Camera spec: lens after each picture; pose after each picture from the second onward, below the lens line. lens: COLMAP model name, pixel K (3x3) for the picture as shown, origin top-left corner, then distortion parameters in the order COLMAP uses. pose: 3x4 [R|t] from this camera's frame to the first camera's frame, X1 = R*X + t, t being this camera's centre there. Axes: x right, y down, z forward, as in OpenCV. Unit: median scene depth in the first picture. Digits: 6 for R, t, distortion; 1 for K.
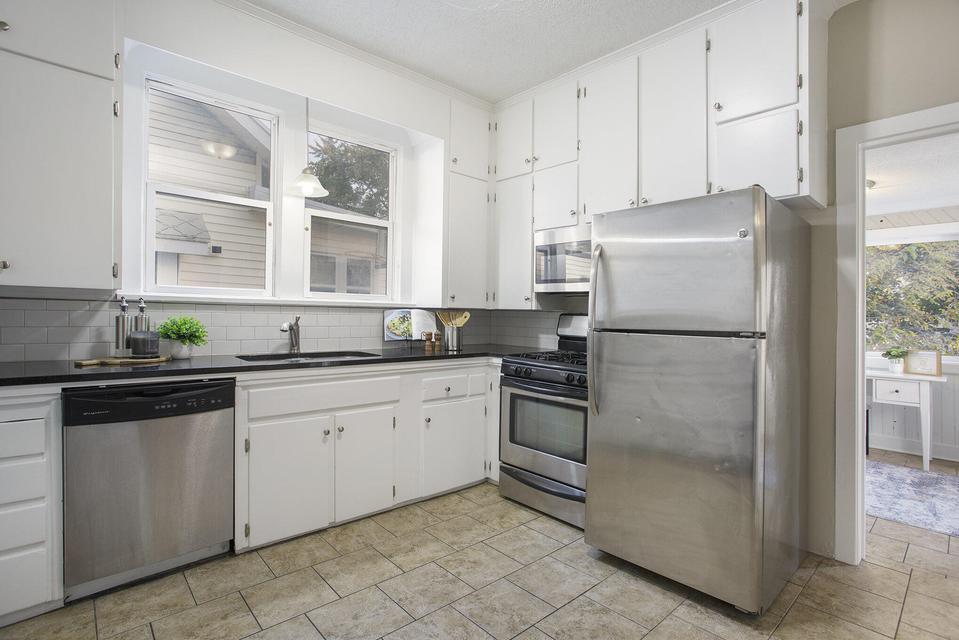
lens RADIAL K [[475.0, 0, 488.6], [0, 475.0, 315.2], [0, 0, 1]] dist [-0.042236, 0.008555]
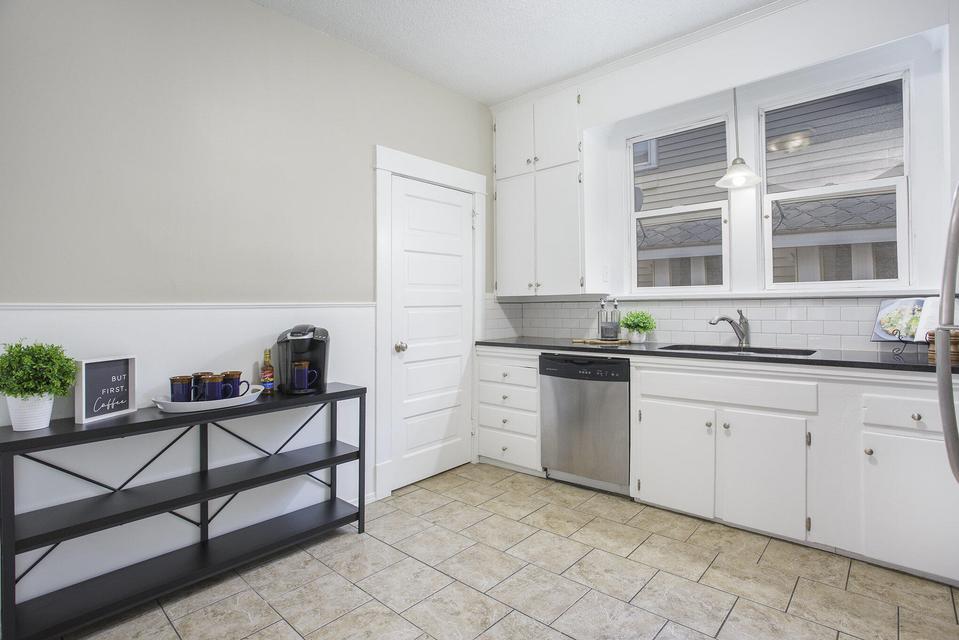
lens RADIAL K [[475.0, 0, 487.2], [0, 475.0, 318.2], [0, 0, 1]] dist [-0.042236, 0.008555]
pose [[0.117795, 0.002704, -0.993034, 0.619554], [0.008979, 0.999953, 0.003788, 0.013950], [0.992997, -0.009362, 0.117765, 0.430970]]
